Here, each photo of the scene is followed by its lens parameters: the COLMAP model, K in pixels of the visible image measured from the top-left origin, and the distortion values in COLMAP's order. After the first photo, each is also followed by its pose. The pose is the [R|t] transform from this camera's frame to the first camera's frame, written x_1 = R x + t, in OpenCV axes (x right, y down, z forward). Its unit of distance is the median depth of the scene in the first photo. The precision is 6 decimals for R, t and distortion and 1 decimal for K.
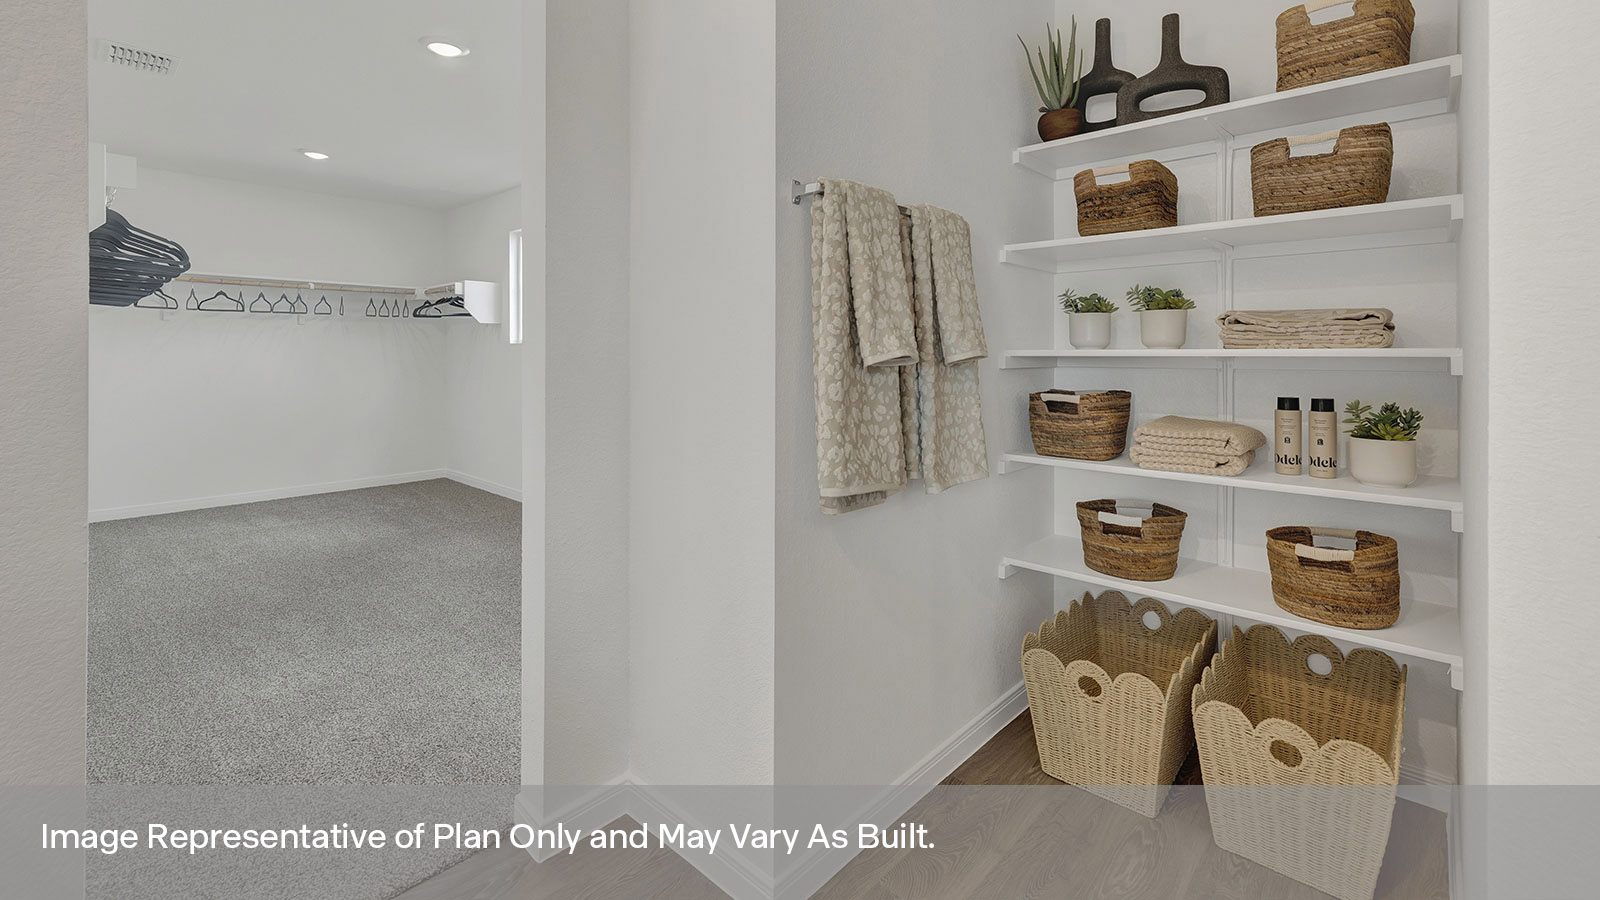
lens RADIAL K [[693.4, 0, 794.8], [0, 693.4, 351.3], [0, 0, 1]] dist [0.000071, -0.000077]
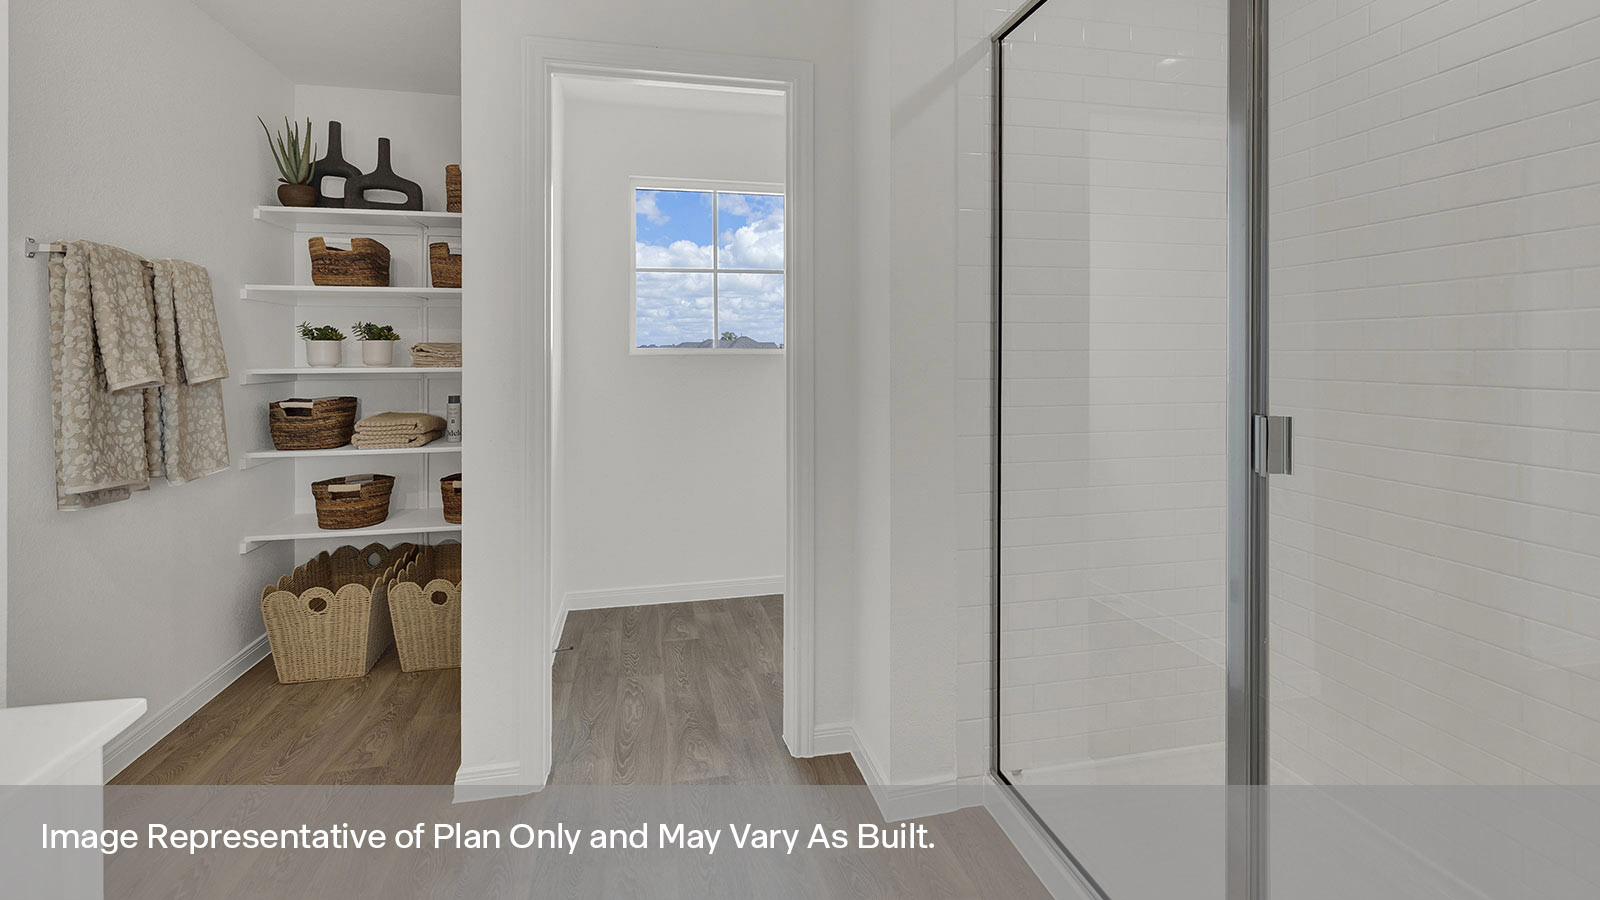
lens RADIAL K [[693.4, 0, 794.8], [0, 693.4, 351.3], [0, 0, 1]] dist [0.000071, -0.000077]
pose [[0.576127, -0.001140, 0.817359, -0.190291], [0.001187, 0.999999, 0.000558, -0.043616], [-0.817359, 0.000649, 0.576128, -0.676922]]
